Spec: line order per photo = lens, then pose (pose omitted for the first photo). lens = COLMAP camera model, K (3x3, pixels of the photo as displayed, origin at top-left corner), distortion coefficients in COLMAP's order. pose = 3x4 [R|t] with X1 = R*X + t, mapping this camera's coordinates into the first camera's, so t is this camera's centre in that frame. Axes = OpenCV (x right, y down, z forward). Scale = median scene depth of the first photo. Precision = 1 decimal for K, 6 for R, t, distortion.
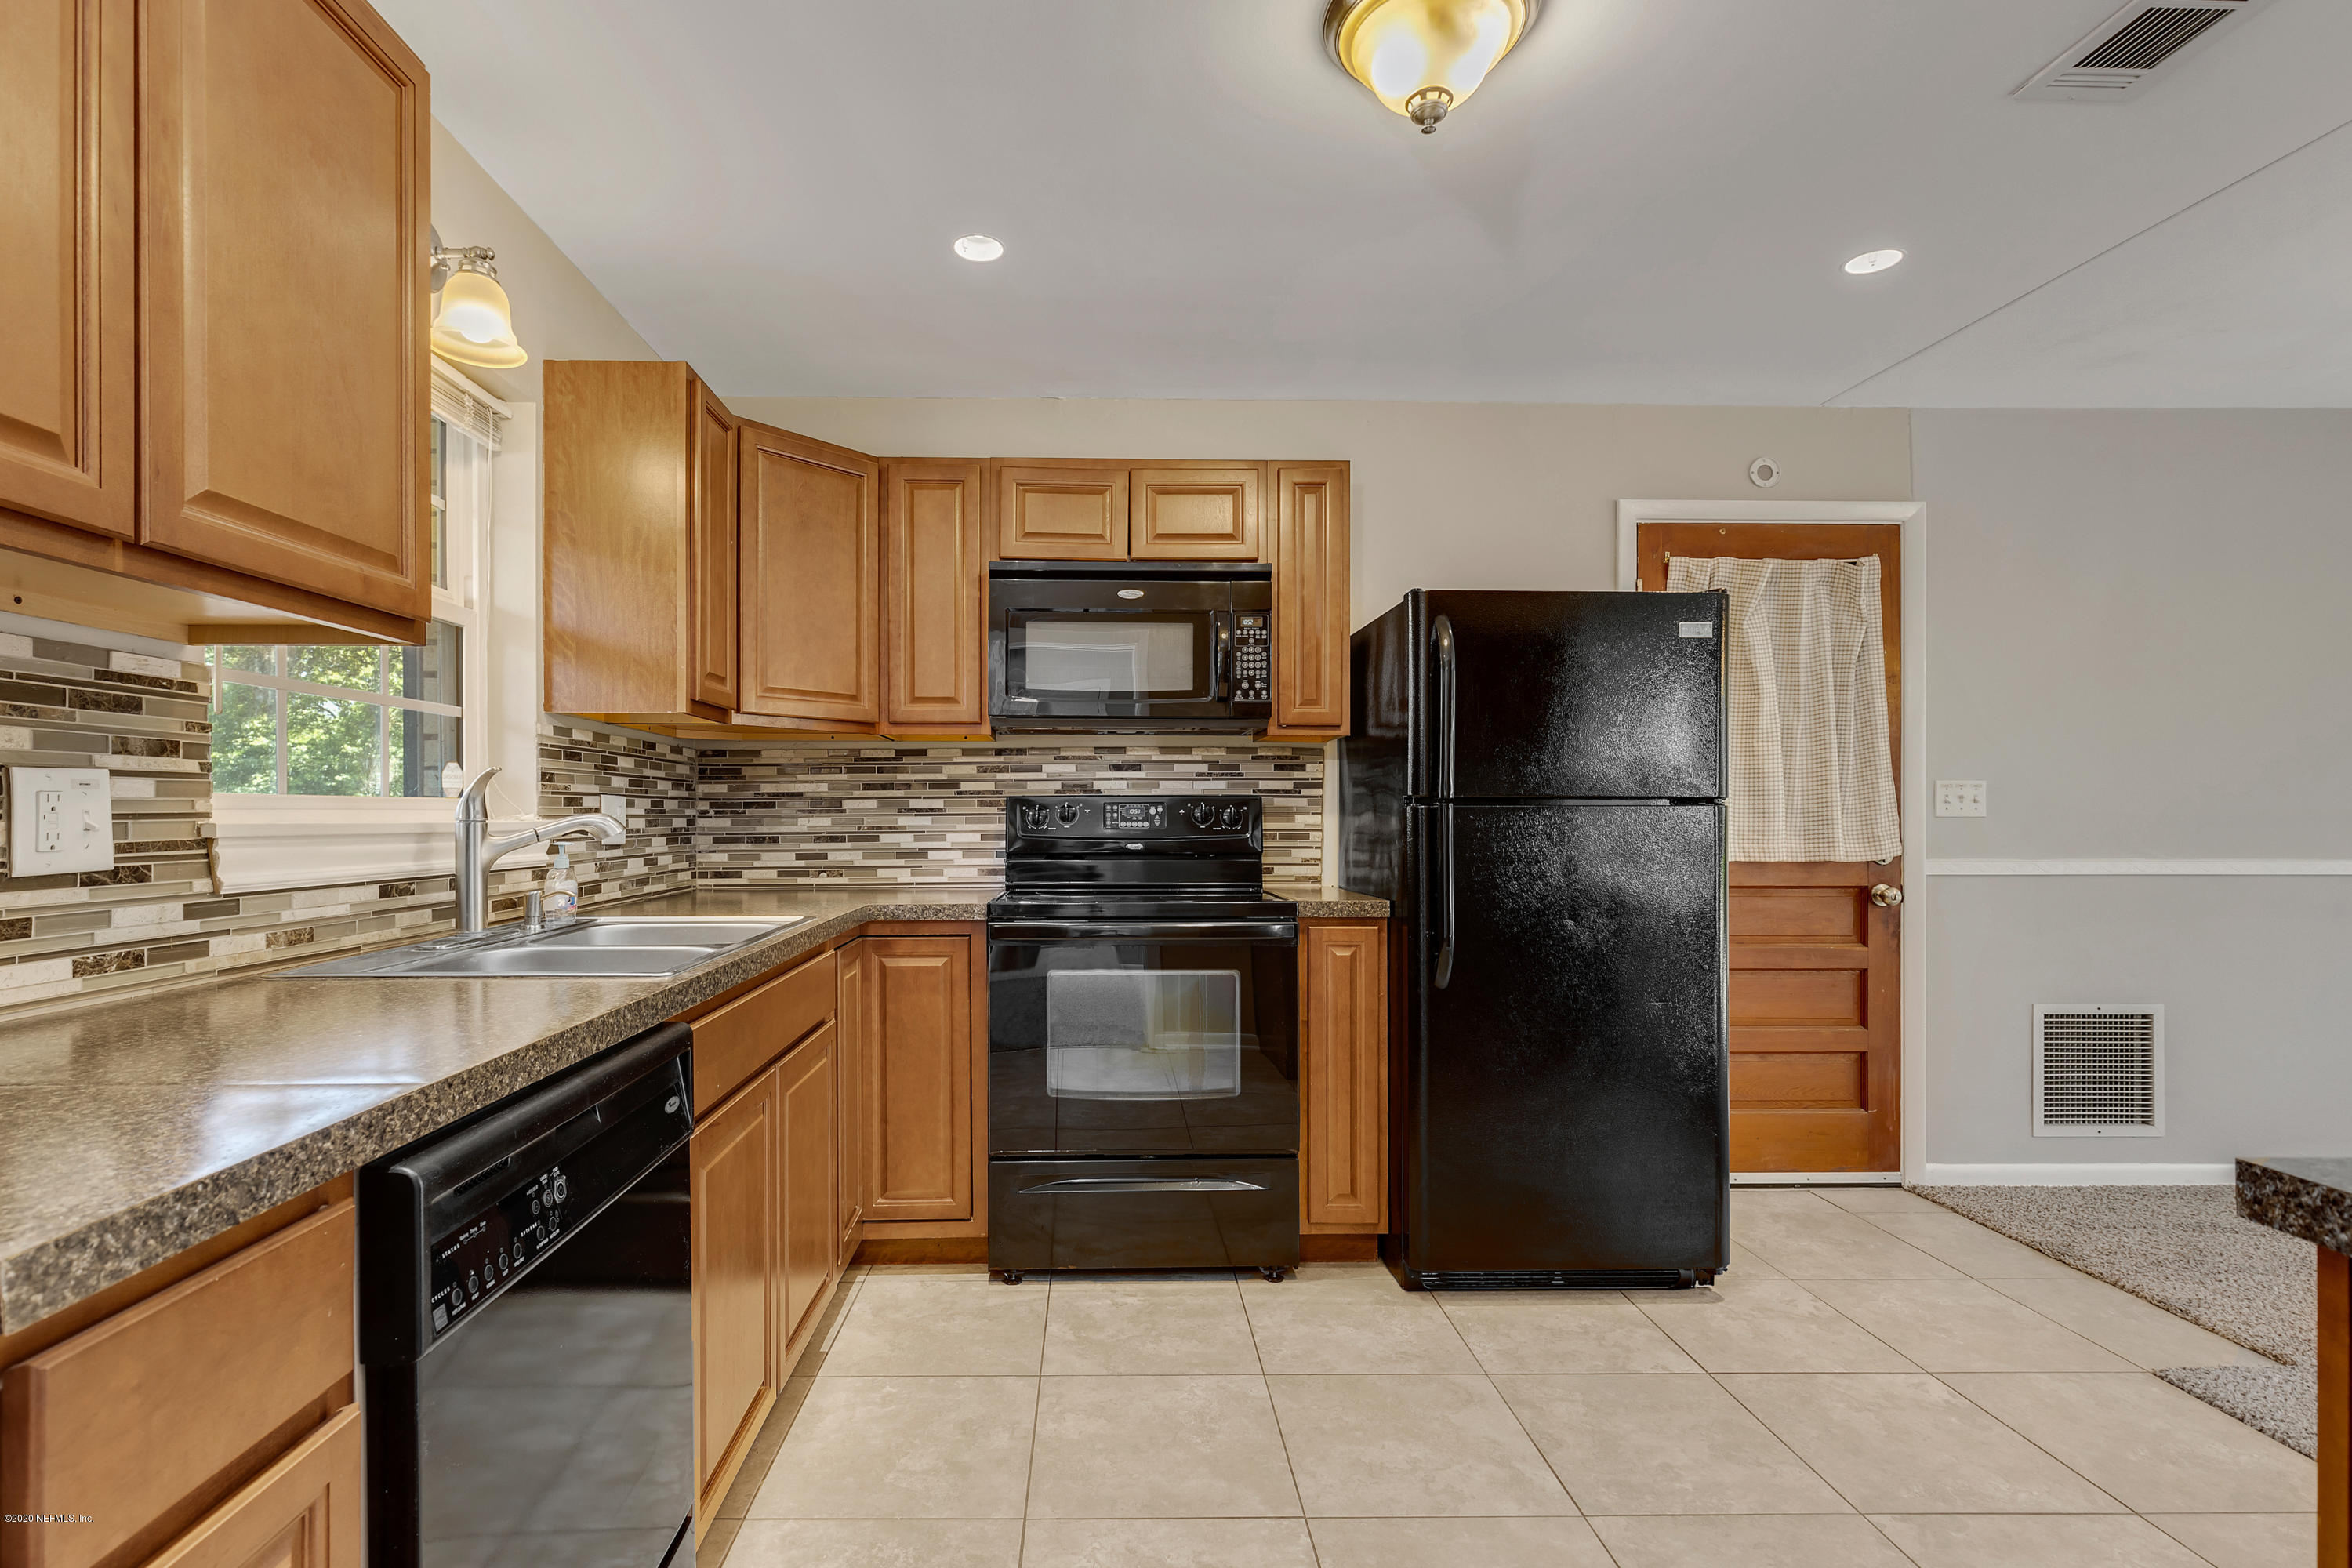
lens RADIAL K [[1110.0, 0, 1134.3], [0, 1110.0, 819.9], [0, 0, 1]] dist [-0.002780, -0.000309]
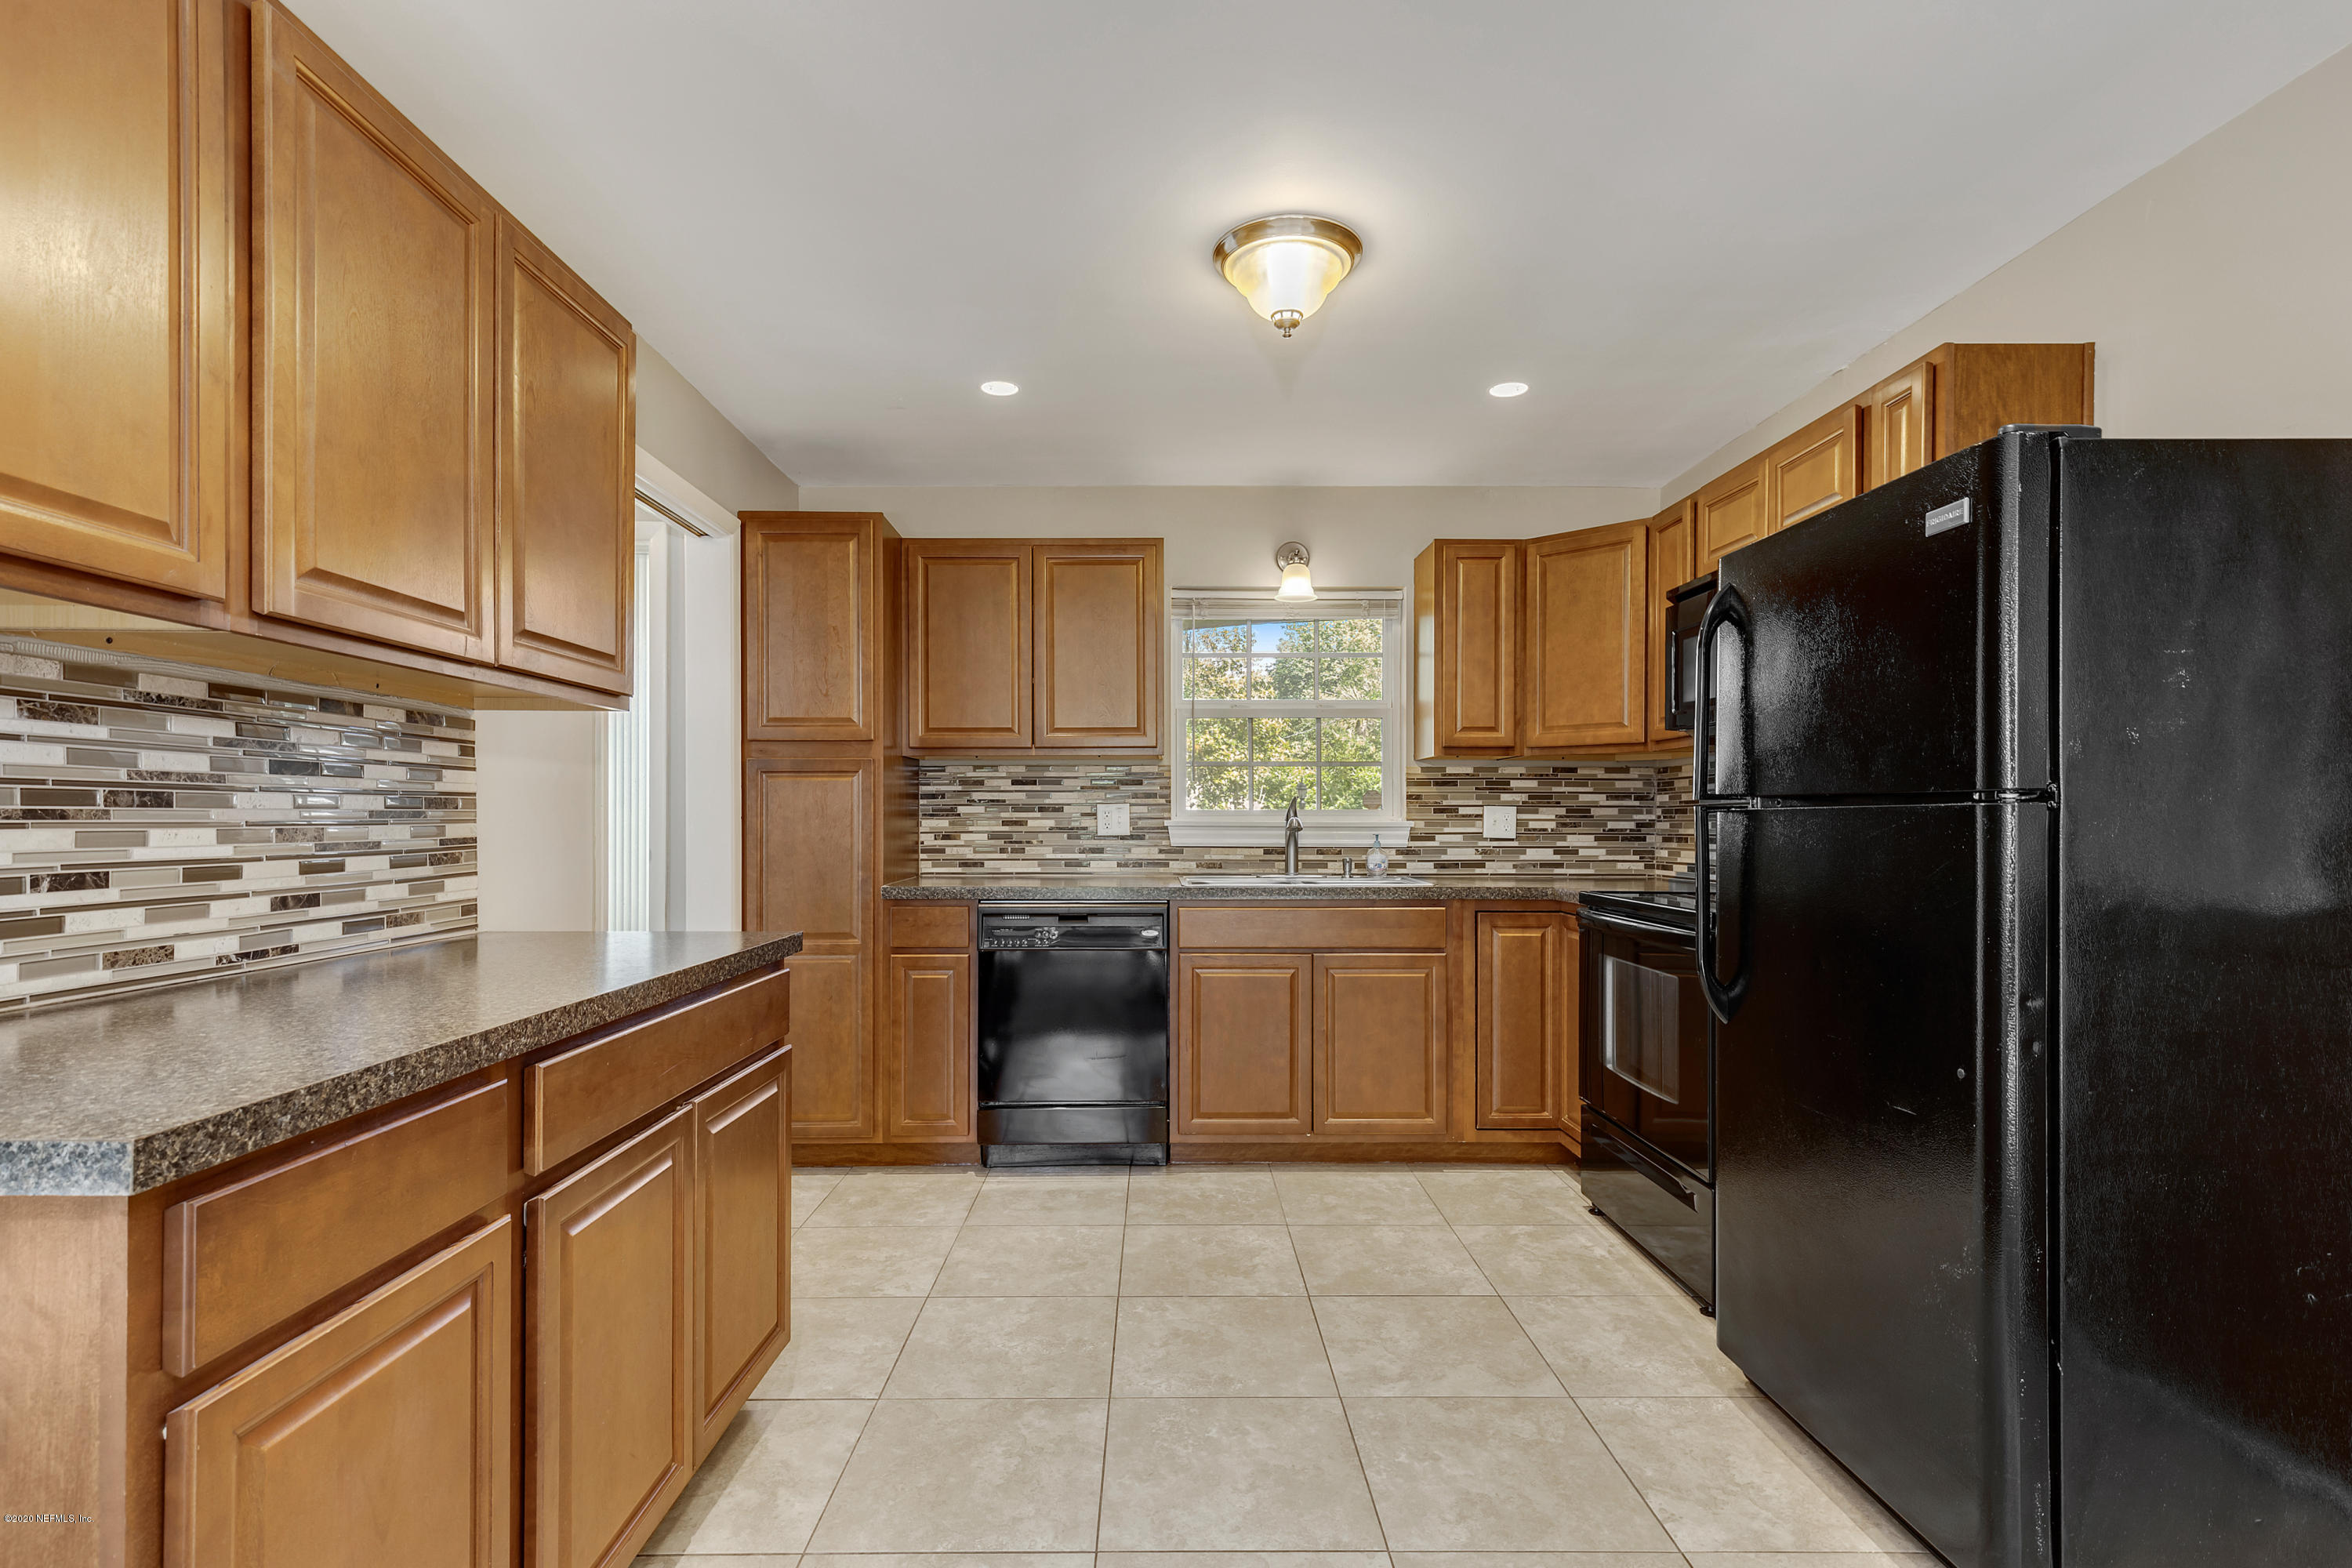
lens RADIAL K [[1110.0, 0, 1134.3], [0, 1110.0, 819.9], [0, 0, 1]] dist [-0.002780, -0.000309]
pose [[-0.042146, 0.000352, -0.999111, 1.230027], [-0.006939, 0.999976, 0.000645, -0.000595], [0.999087, 0.006960, -0.042143, 0.622722]]
